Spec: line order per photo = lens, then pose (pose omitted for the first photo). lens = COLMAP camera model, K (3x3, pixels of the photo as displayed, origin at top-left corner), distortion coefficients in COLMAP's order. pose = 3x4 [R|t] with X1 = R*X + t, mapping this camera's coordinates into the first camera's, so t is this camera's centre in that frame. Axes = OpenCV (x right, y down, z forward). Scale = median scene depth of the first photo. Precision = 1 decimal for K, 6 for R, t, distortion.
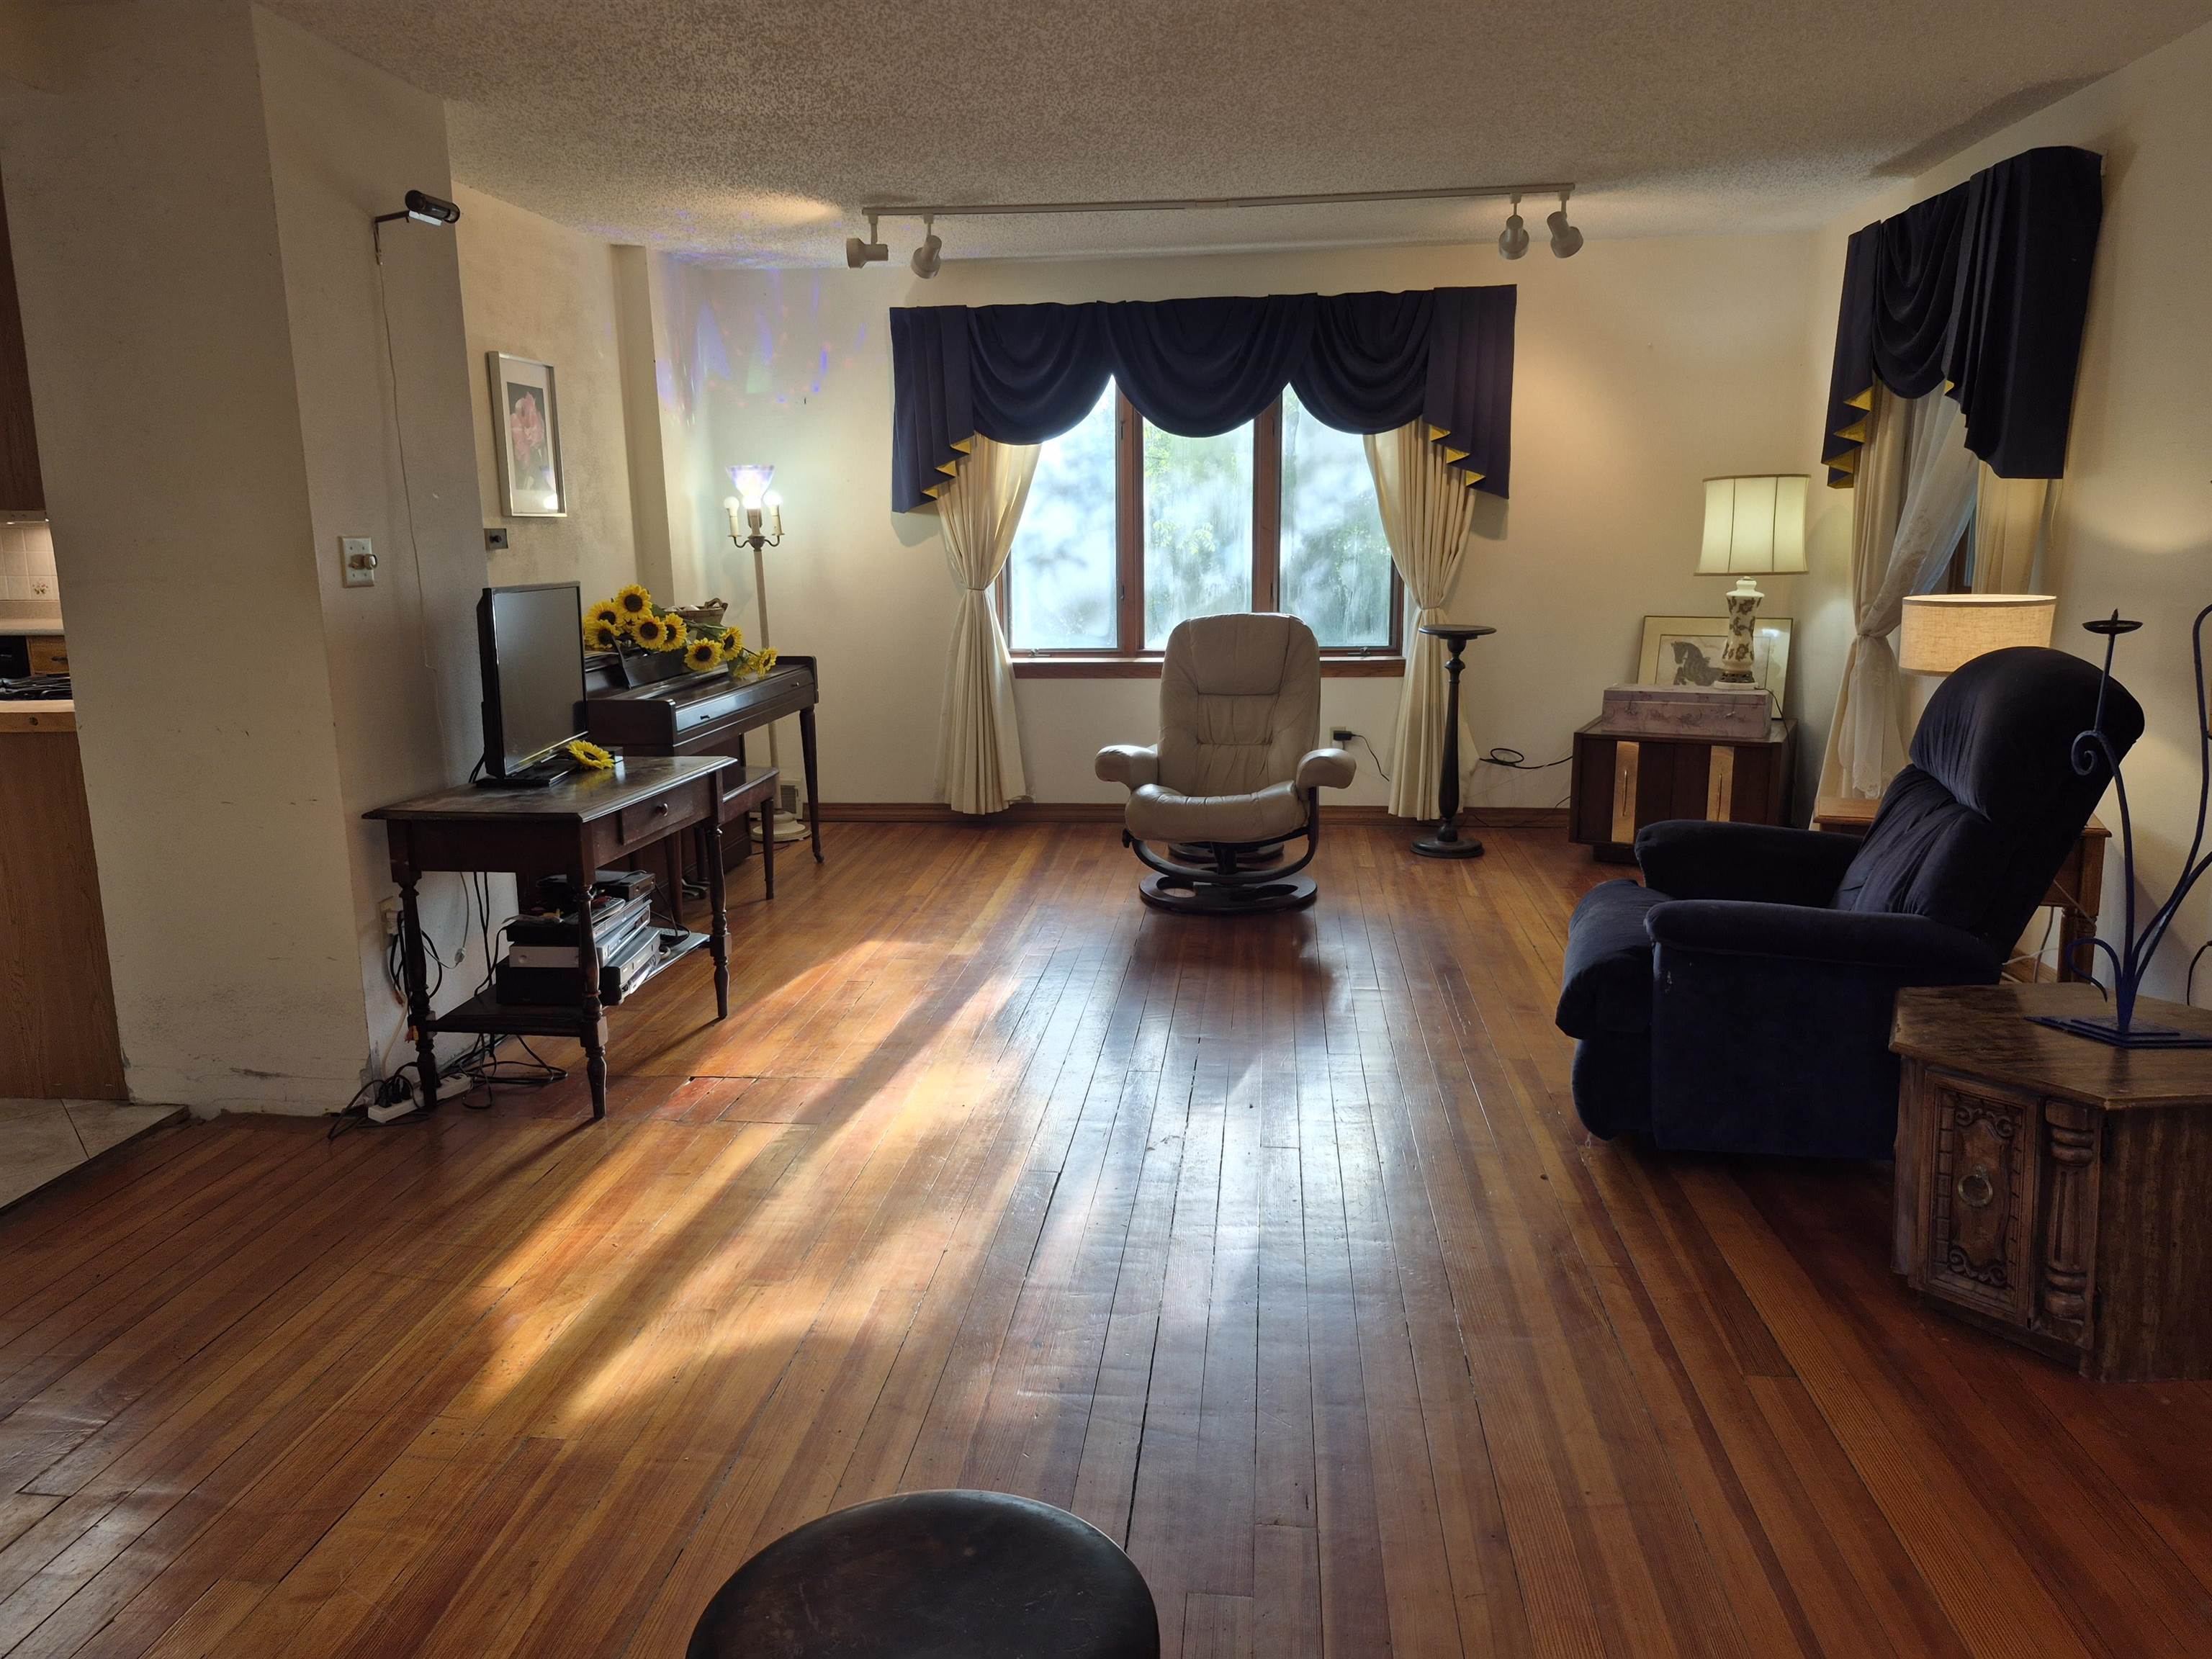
lens RADIAL K [[1531.4, 0, 1100.8], [0, 1531.4, 820.1], [0, 0, 1]] dist [0.041100, -0.031473]
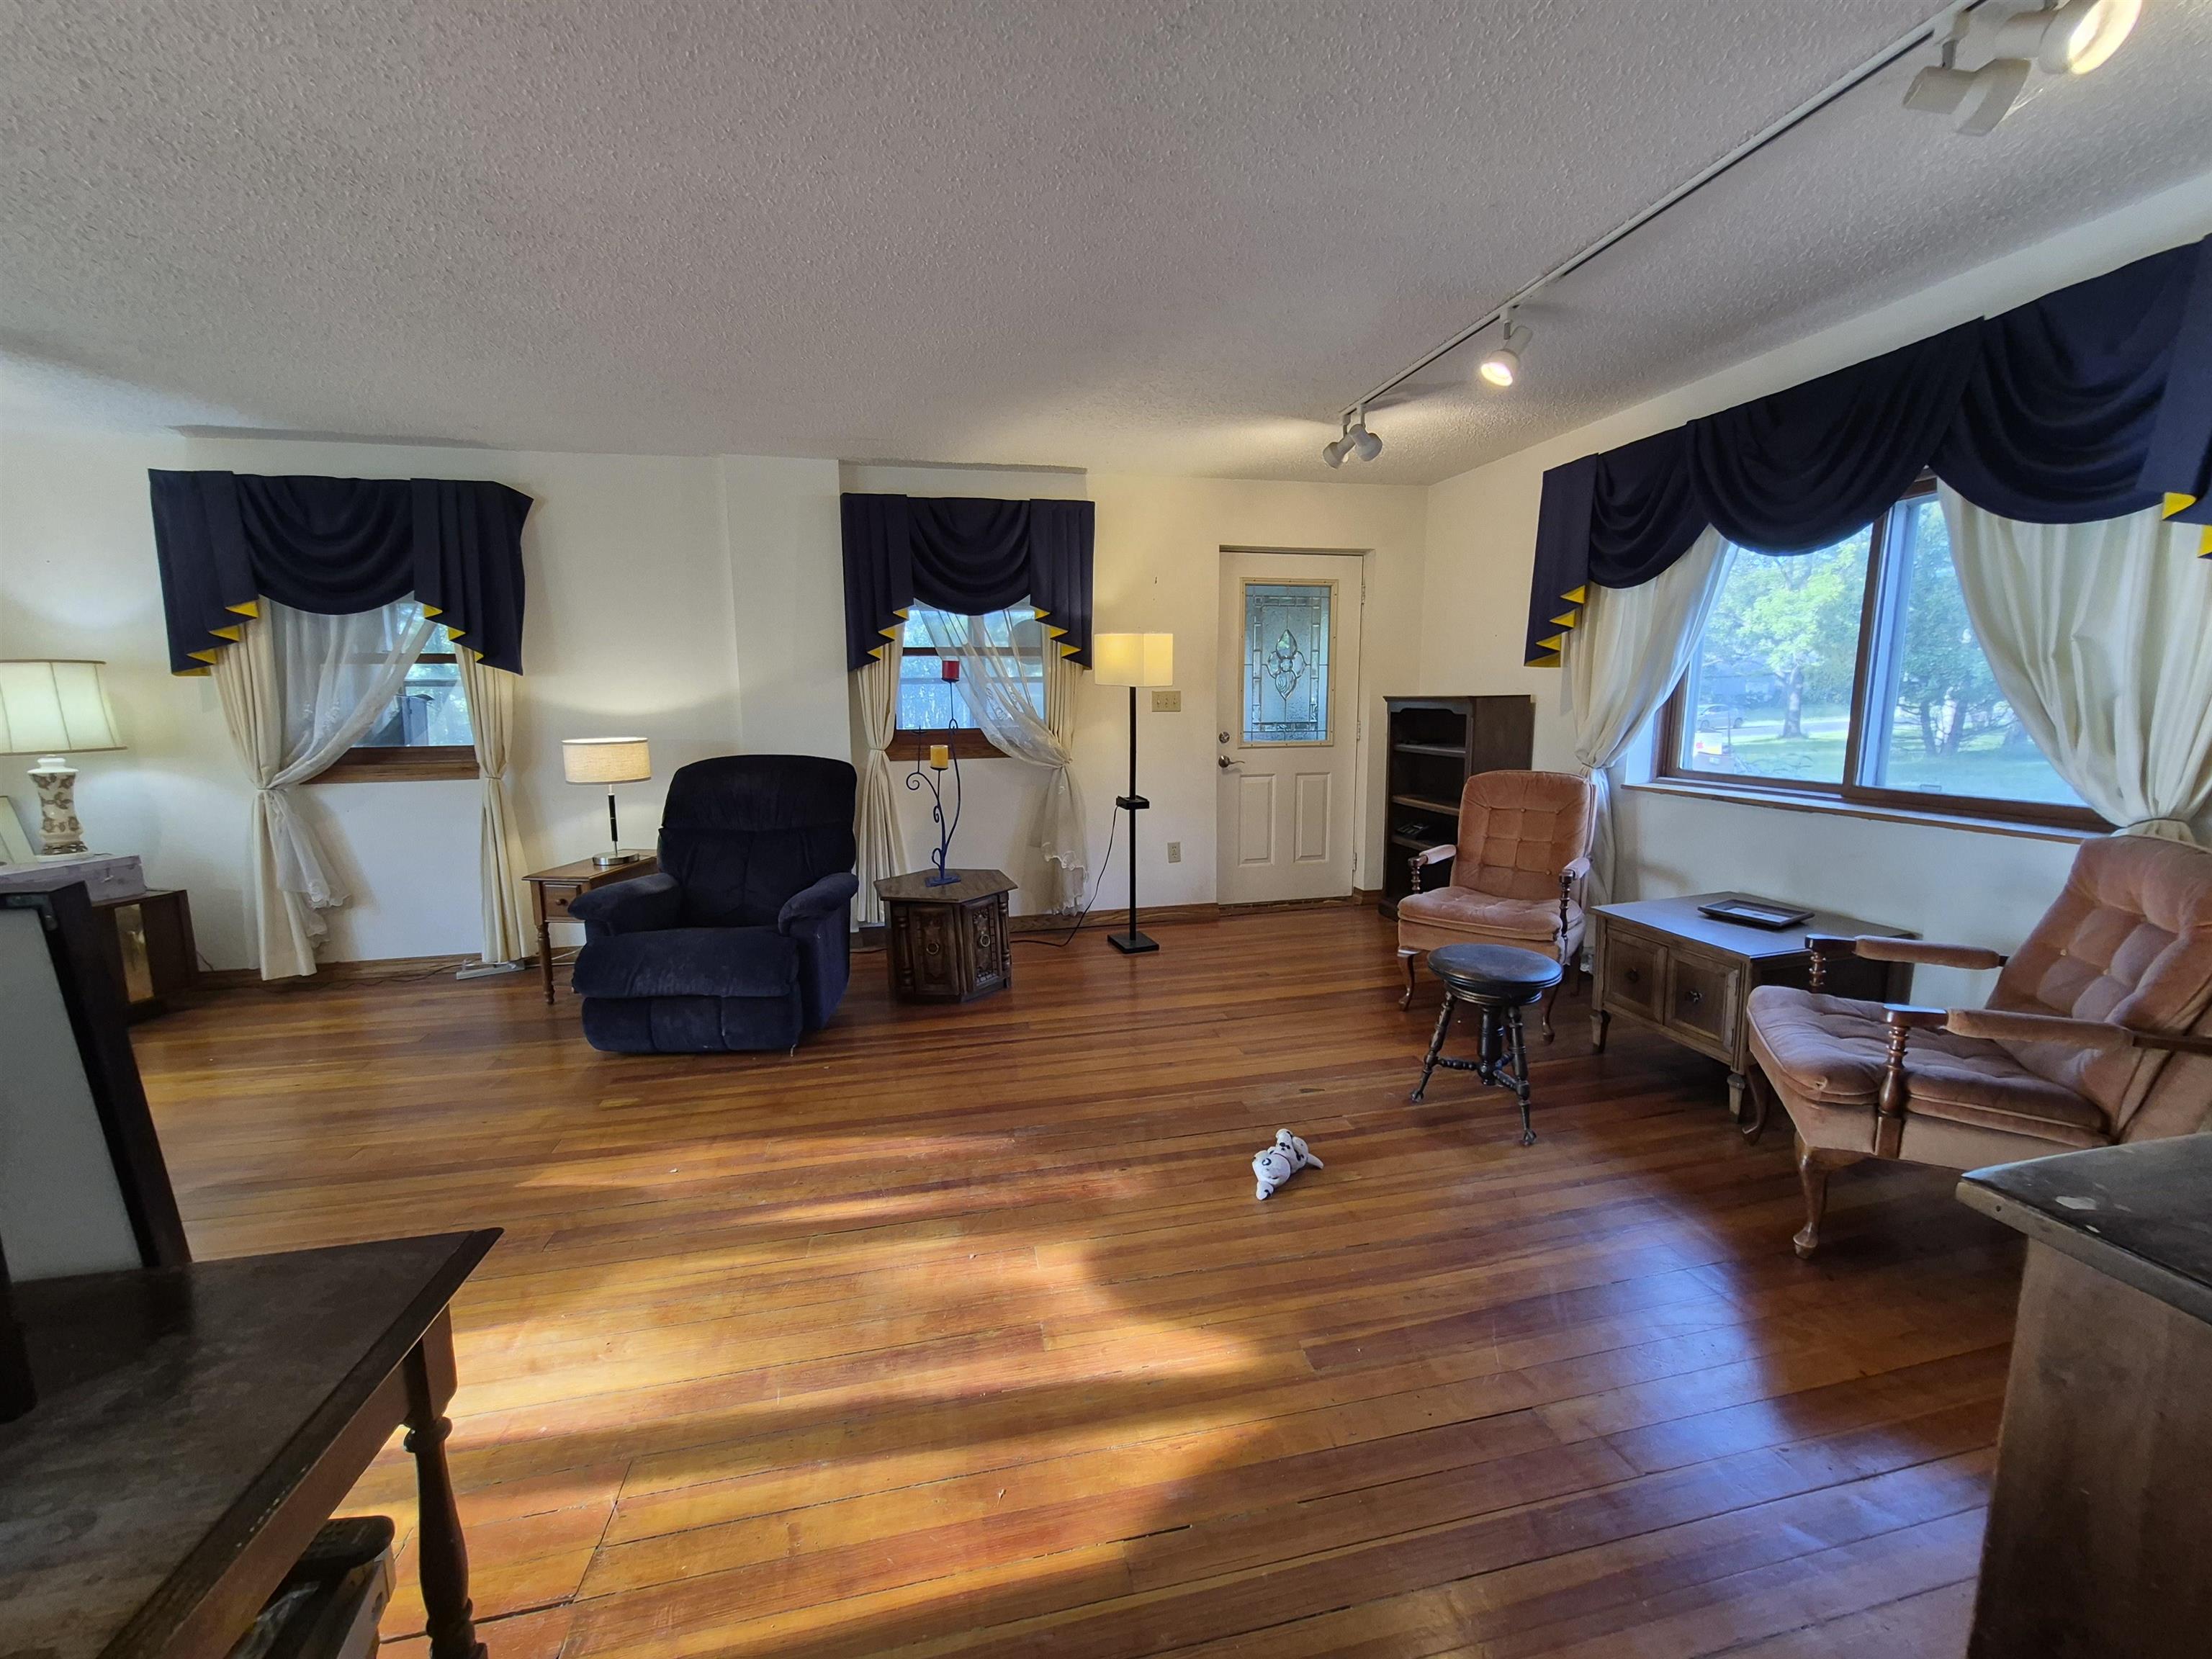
lens RADIAL K [[871.2, 0, 1104.2], [0, 871.2, 821.2], [0, 0, 1]] dist [0.000816, -0.001269]
pose [[-0.313957, -0.110846, 0.942944, -0.501306], [0.193937, 0.964734, 0.177979, -0.105188], [-0.929419, 0.238750, -0.281388, 0.668581]]
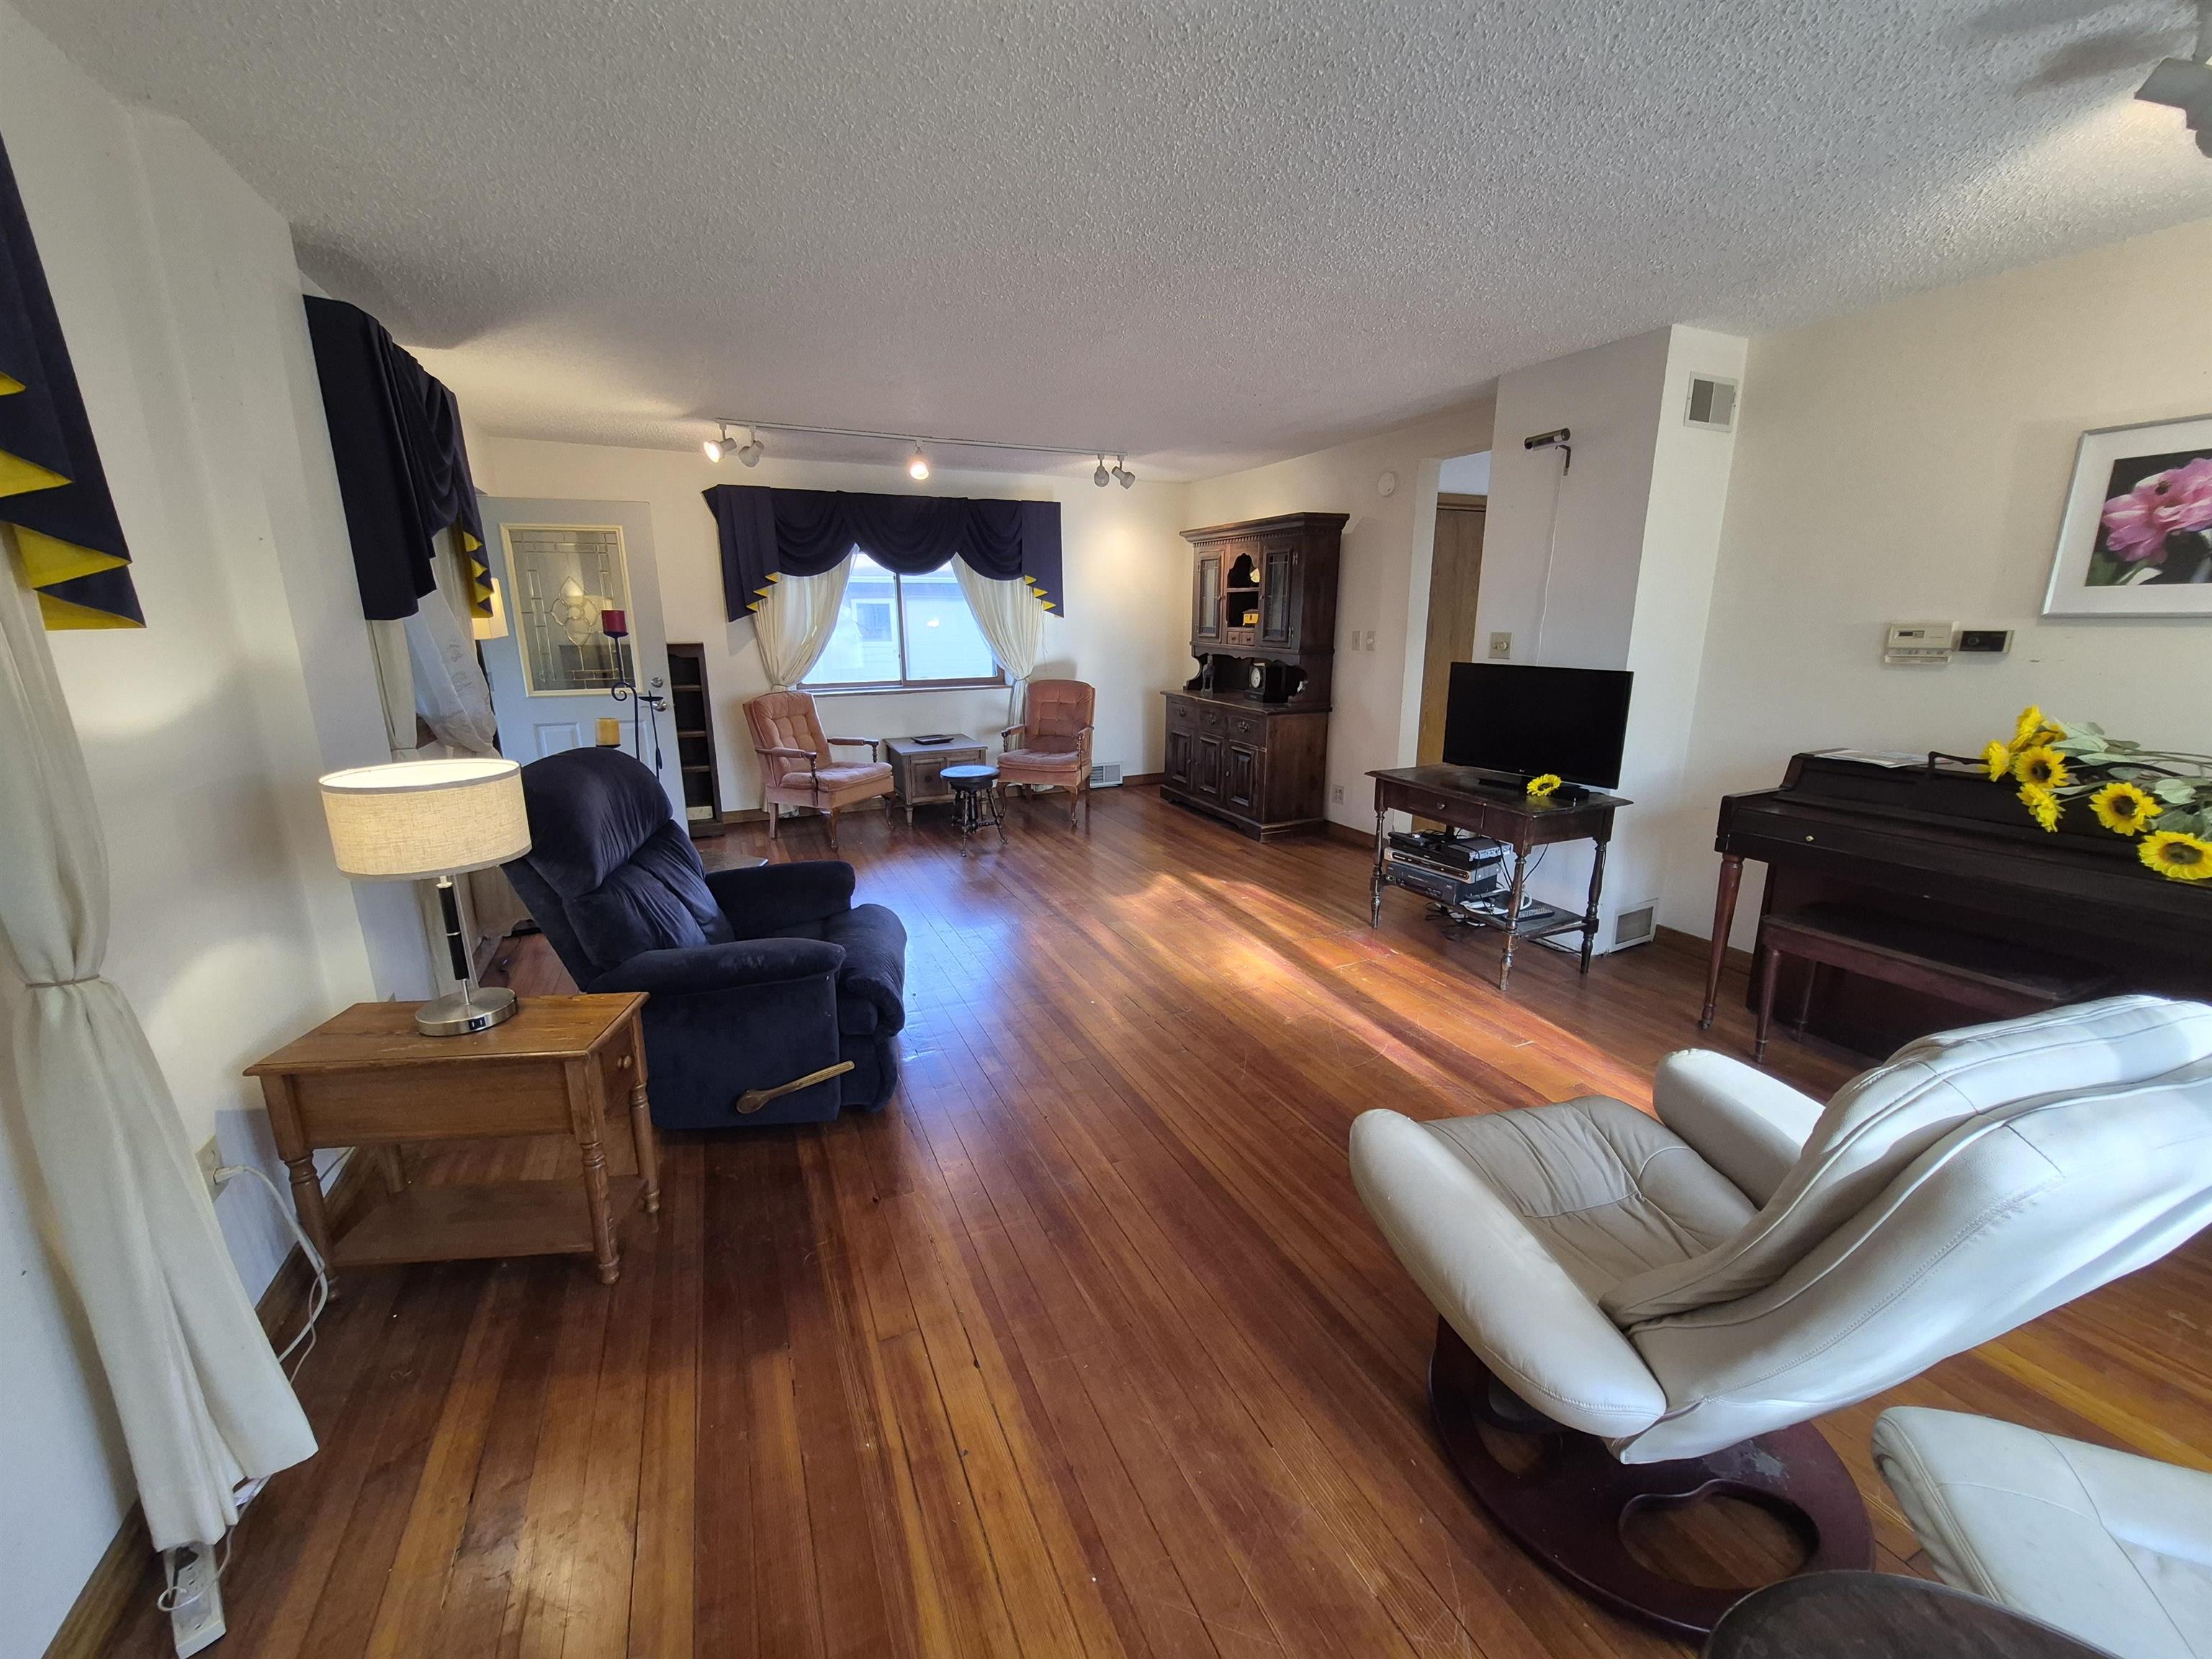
lens RADIAL K [[871.2, 0, 1093.3], [0, 871.2, 811.5], [0, 0, 1]] dist [0.000816, -0.001269]
pose [[-0.864544, 0.133068, -0.484620, 0.423489], [-0.072213, 0.921408, 0.381827, -0.286341], [0.497342, 0.365103, -0.786989, 1.352799]]
